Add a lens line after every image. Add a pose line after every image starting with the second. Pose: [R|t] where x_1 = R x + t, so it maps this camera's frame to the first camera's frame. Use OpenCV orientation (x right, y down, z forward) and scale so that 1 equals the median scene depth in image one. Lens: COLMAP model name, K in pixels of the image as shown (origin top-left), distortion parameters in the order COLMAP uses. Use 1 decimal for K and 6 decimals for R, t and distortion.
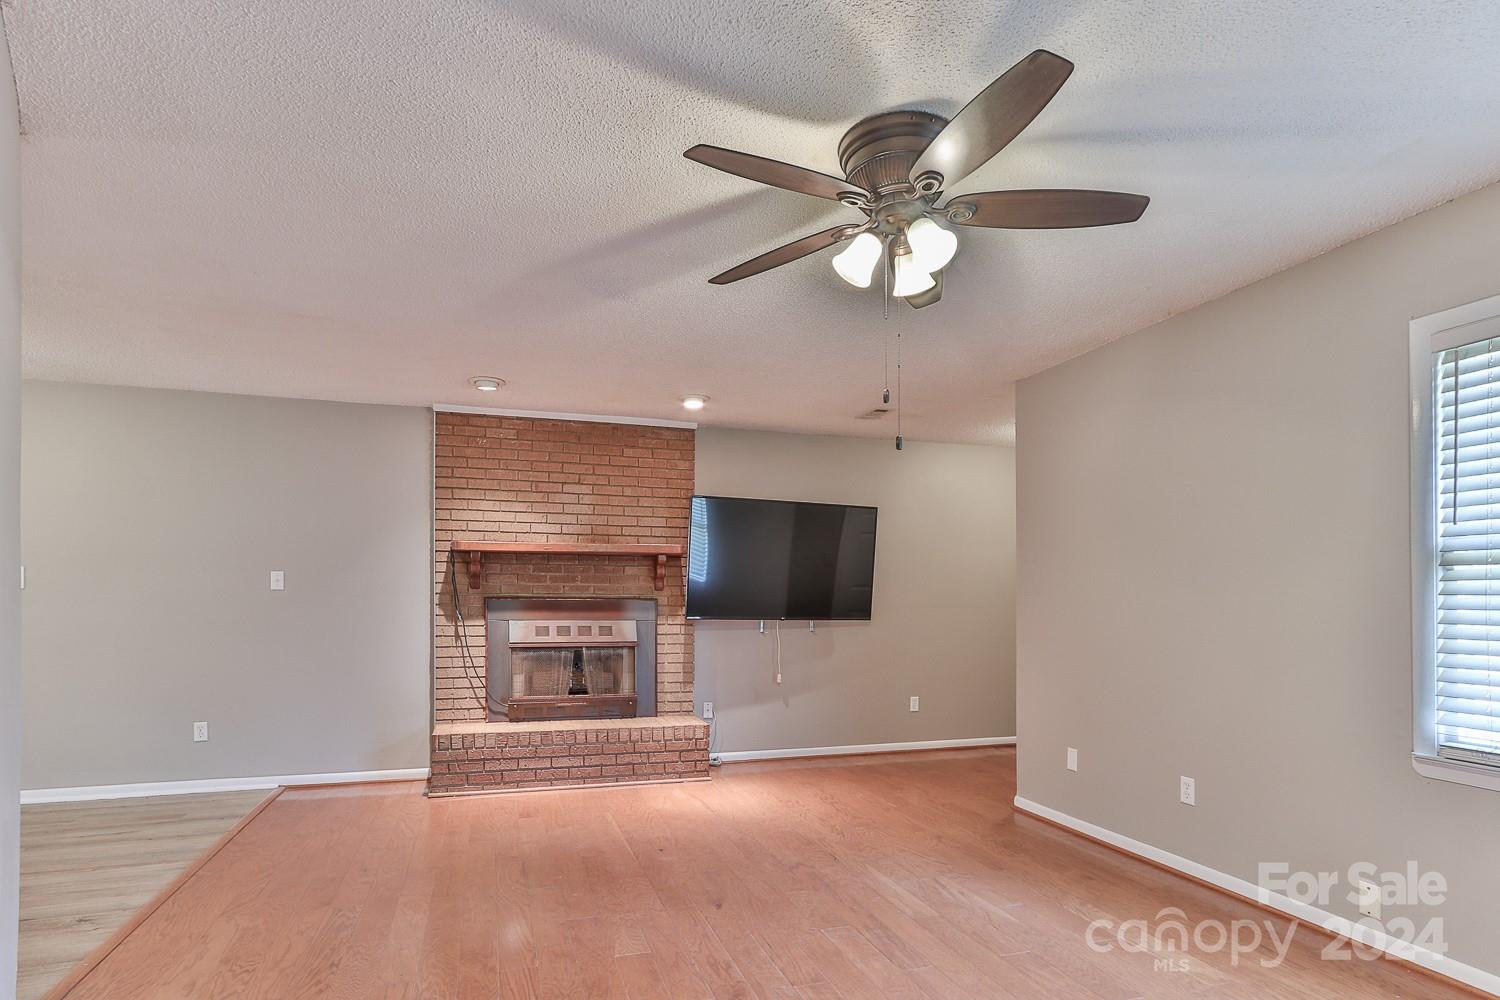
lens RADIAL K [[793.5, 0, 750.0], [0, 793.5, 500.0], [0, 0, 1]] dist [0.000182, 0.002377]
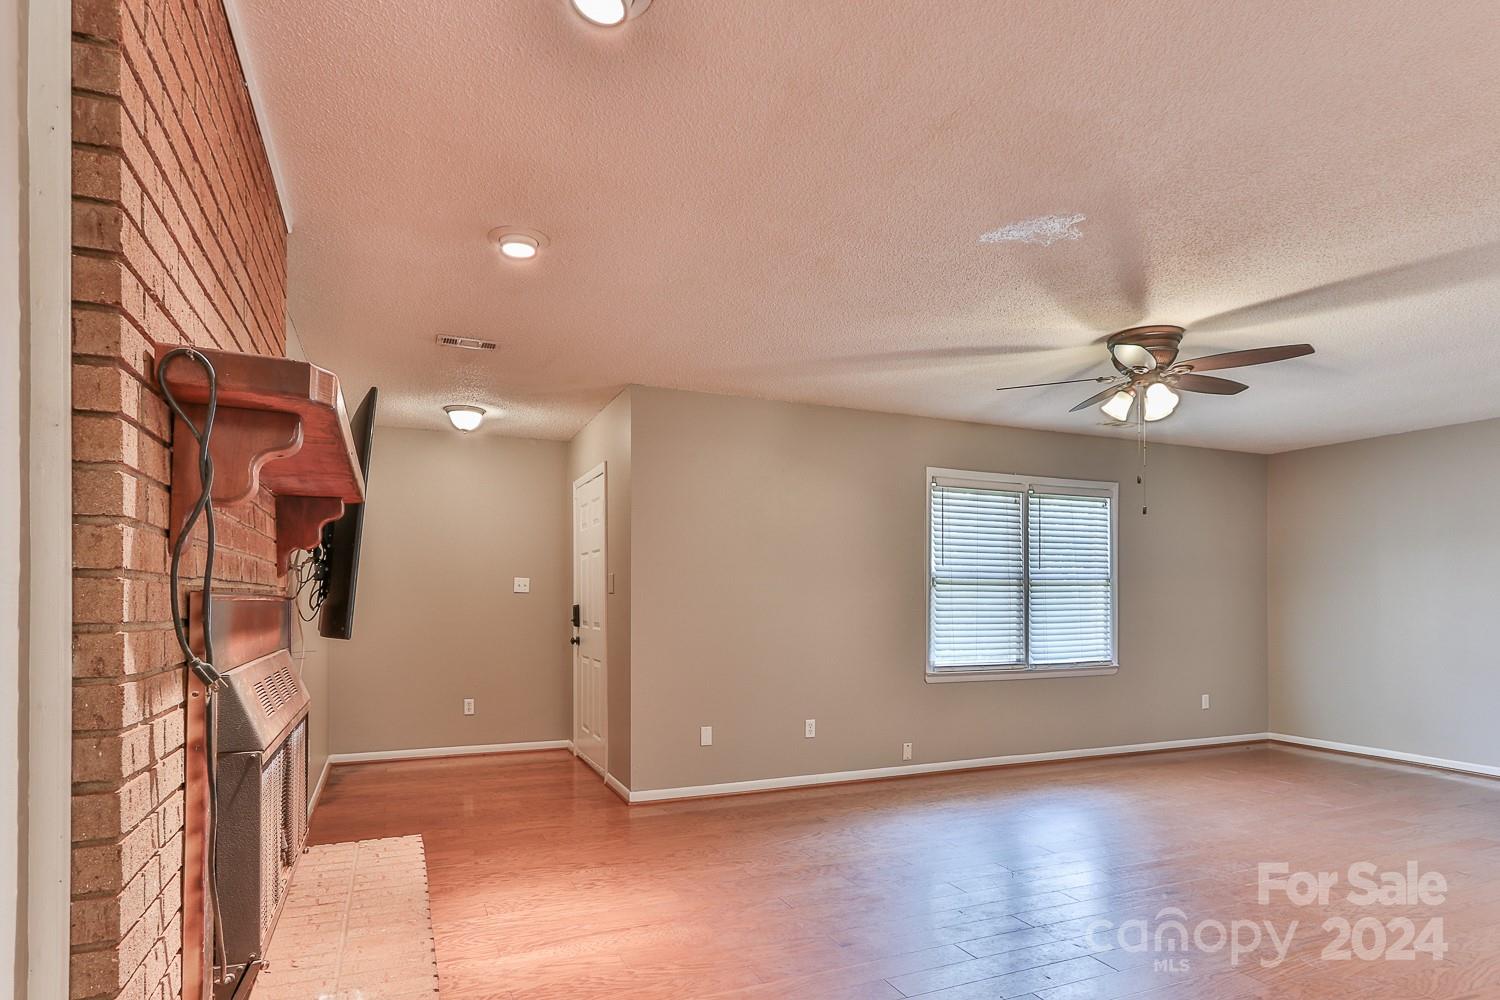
lens RADIAL K [[793.5, 0, 750.0], [0, 793.5, 500.0], [0, 0, 1]] dist [0.000182, 0.002377]
pose [[-0.083417, 0.125463, 0.988585, -1.253265], [-0.126757, 0.982648, -0.135406, 0.214801], [-0.988420, -0.136605, -0.066066, 1.673285]]
